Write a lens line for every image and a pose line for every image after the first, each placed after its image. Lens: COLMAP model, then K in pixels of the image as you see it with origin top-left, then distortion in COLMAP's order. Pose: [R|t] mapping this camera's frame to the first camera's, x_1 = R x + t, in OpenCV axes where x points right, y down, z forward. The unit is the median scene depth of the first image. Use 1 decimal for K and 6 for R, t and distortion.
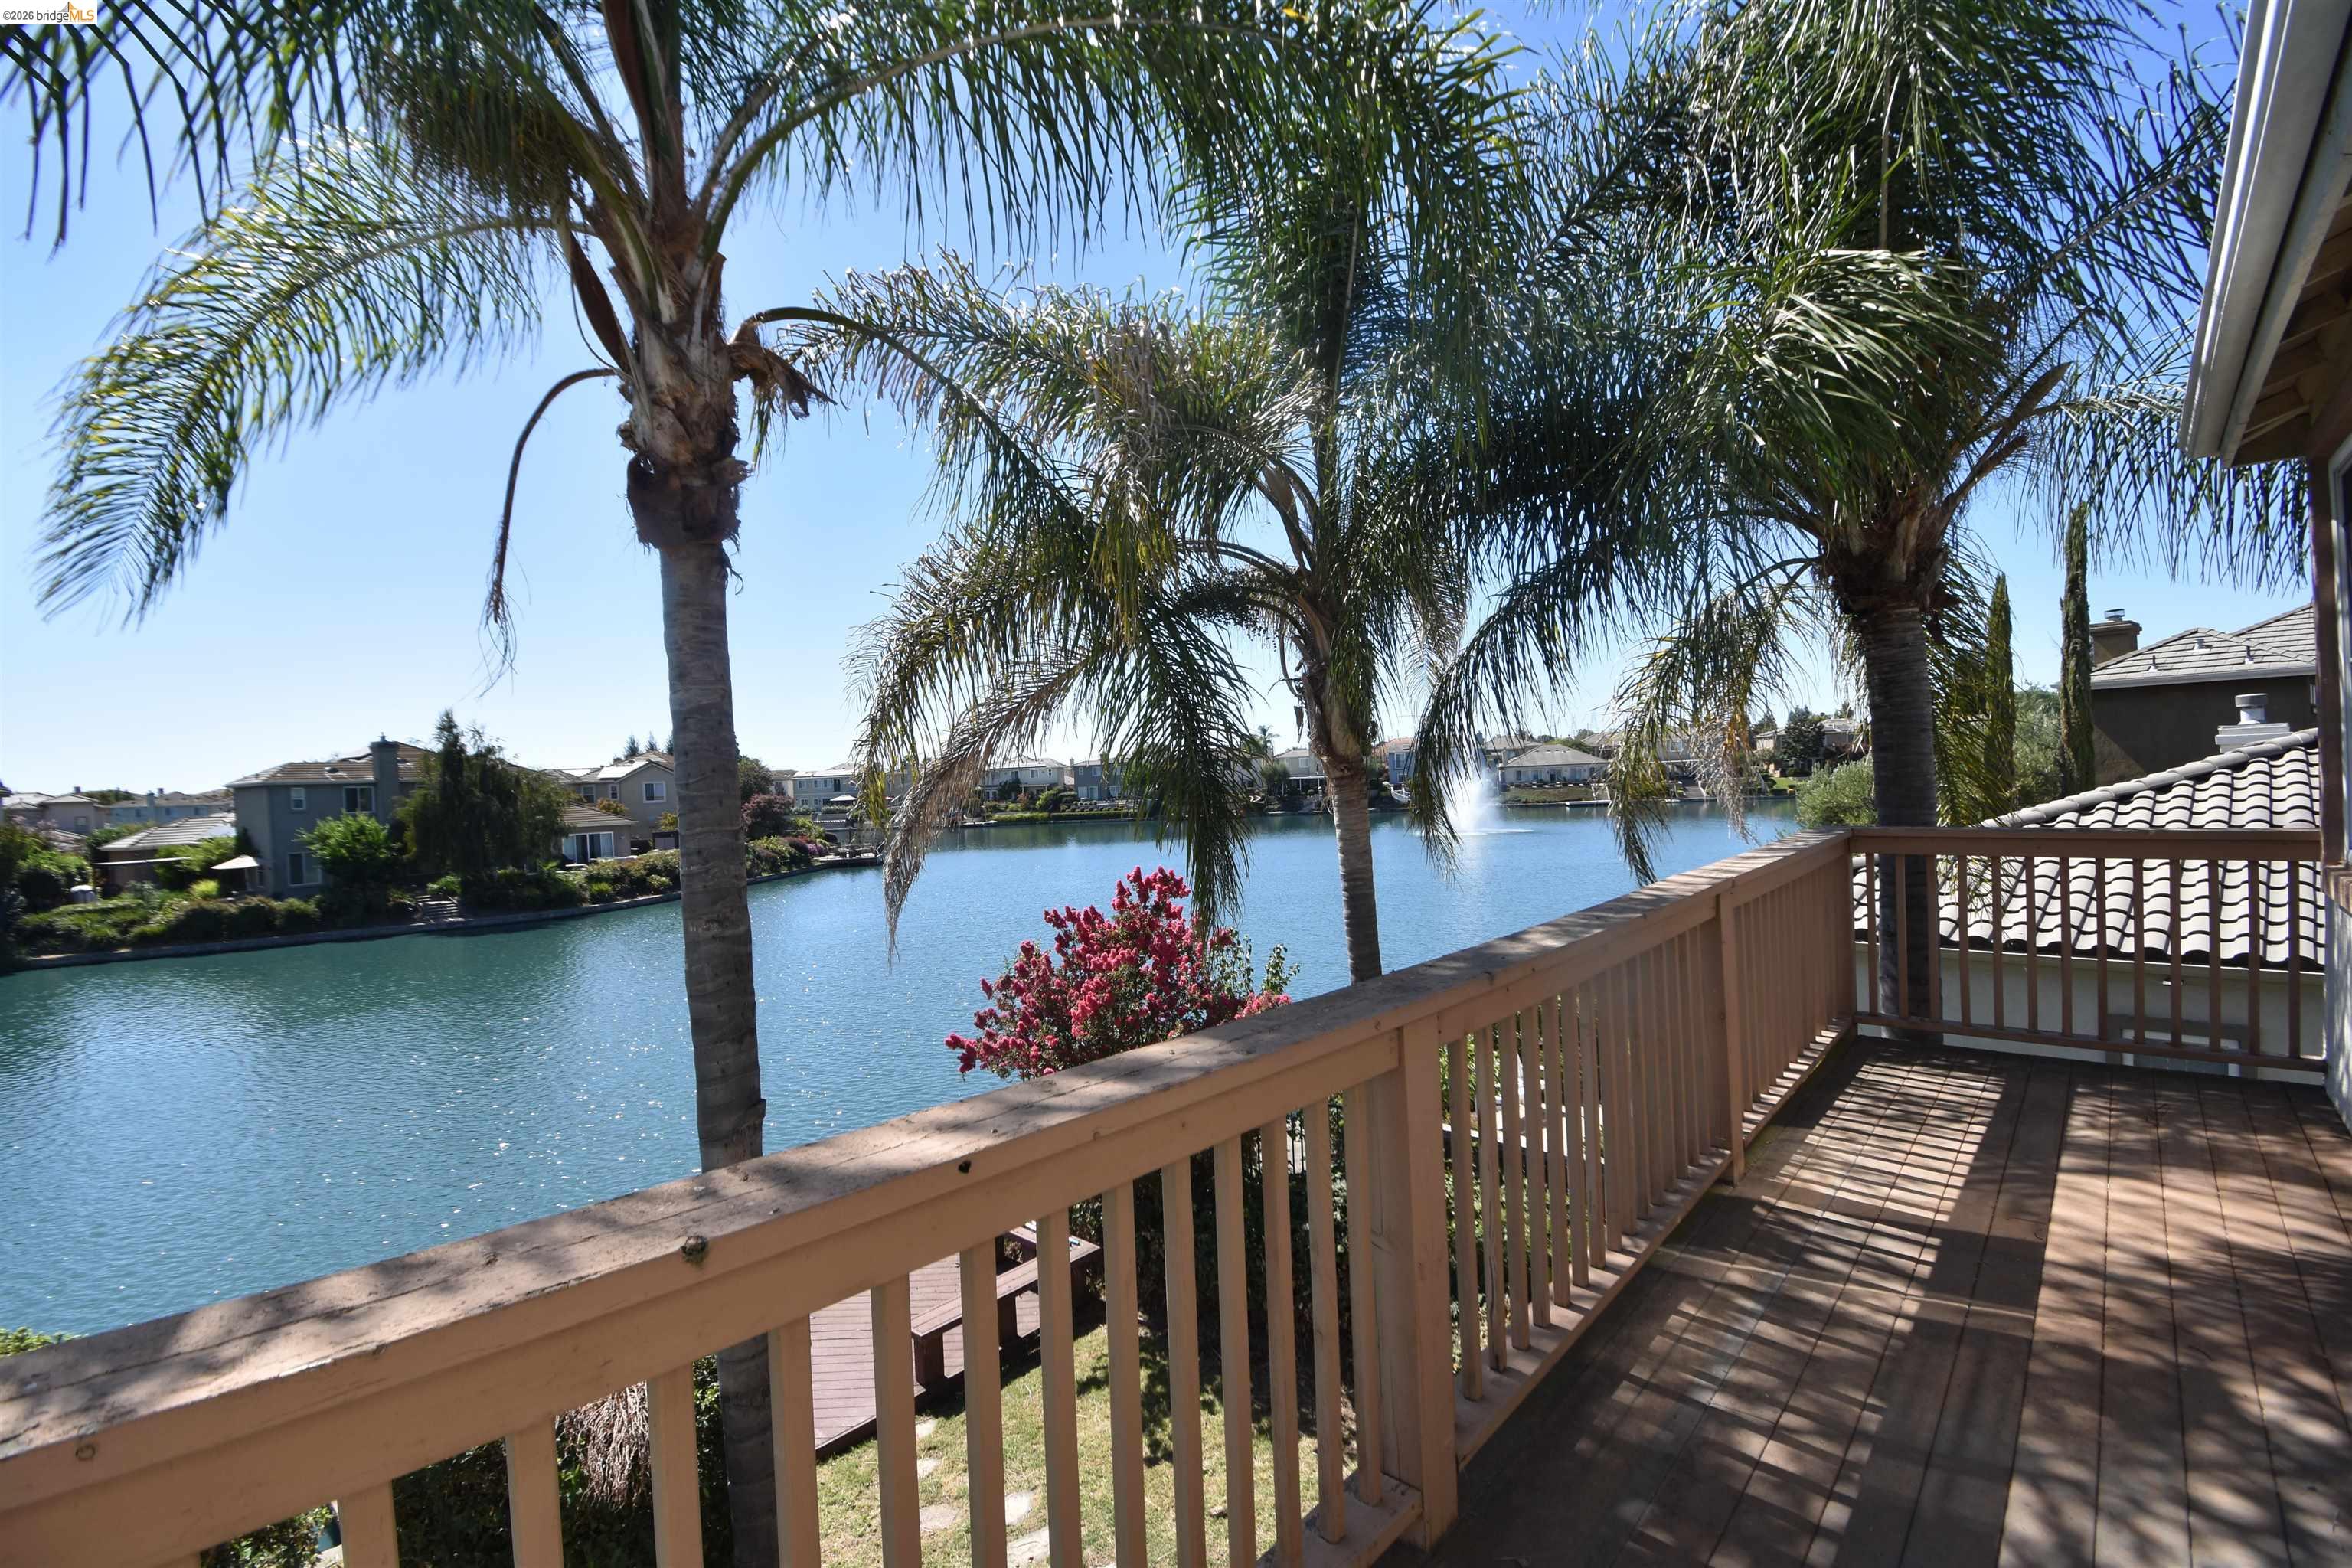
lens RADIAL K [[1043.7, 0, 1181.8], [0, 1043.7, 794.3], [0, 0, 1]] dist [0.001163, 0.000070]
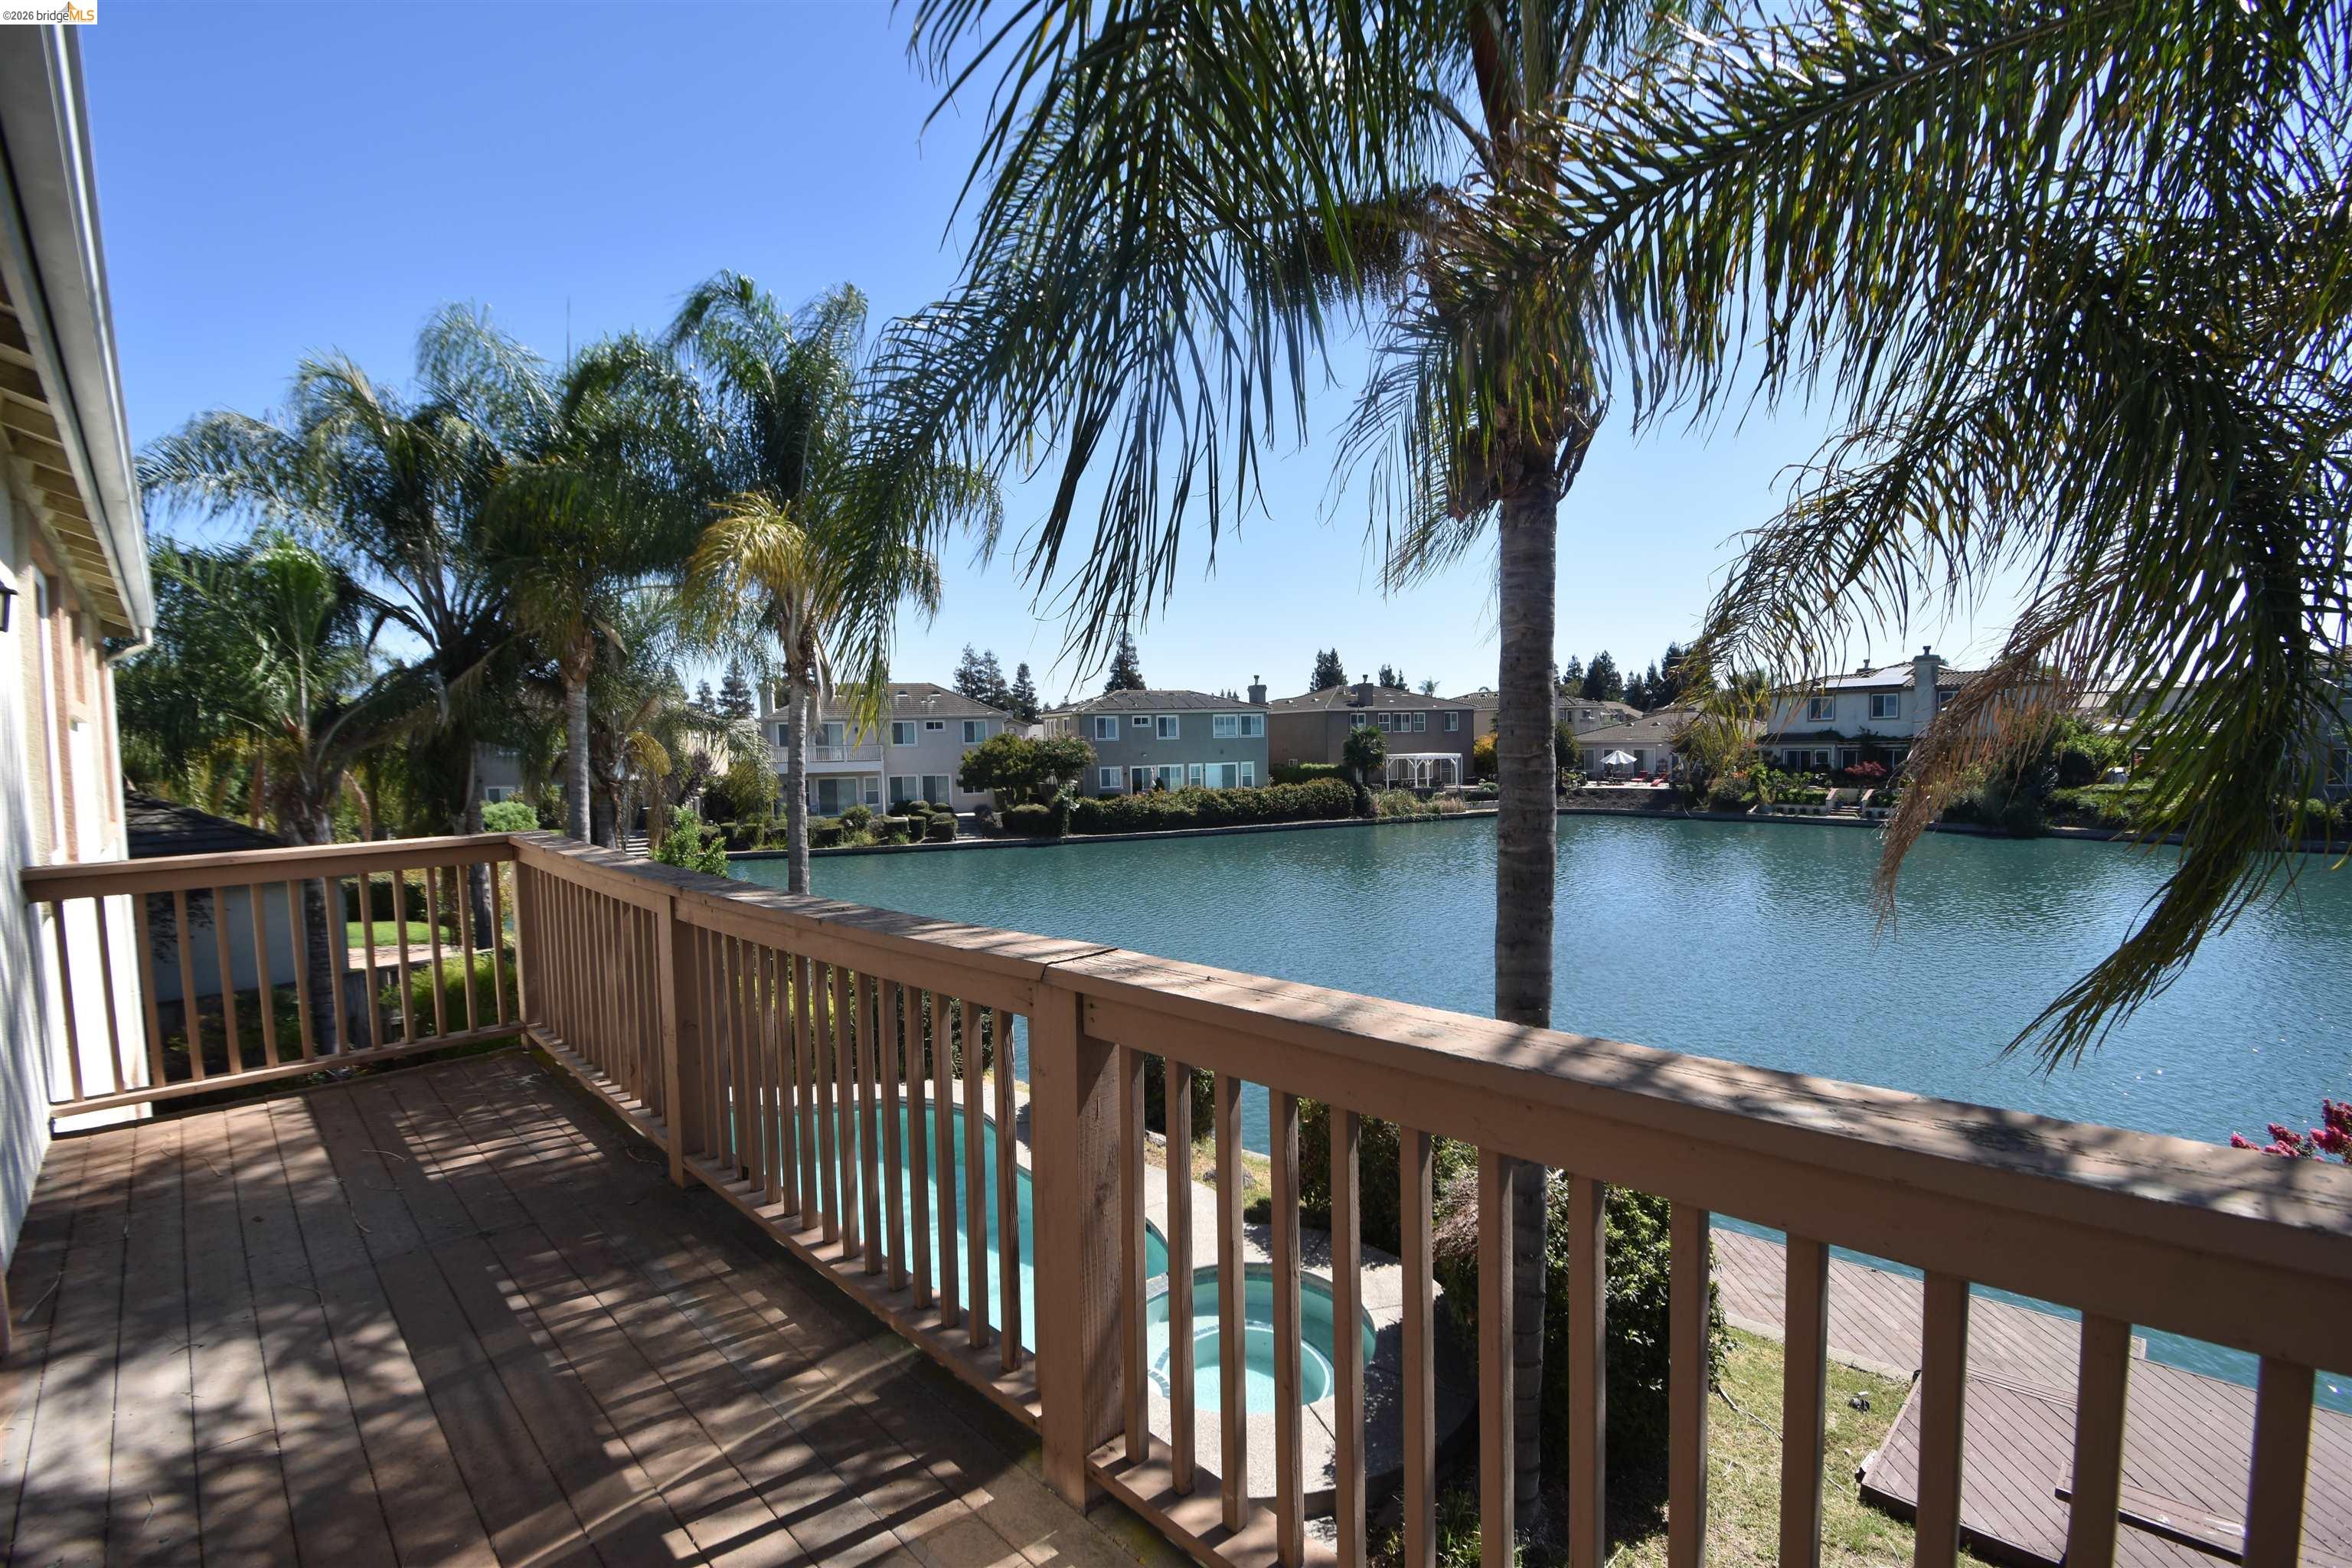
lens RADIAL K [[1043.7, 0, 1176.8], [0, 1043.7, 794.4], [0, 0, 1]] dist [0.001163, 0.000070]
pose [[-0.045190, 0.109731, -0.992934, 1.281881], [0.000279, 0.993950, 0.109831, -0.079354], [0.998978, 0.004686, -0.044947, 1.319565]]
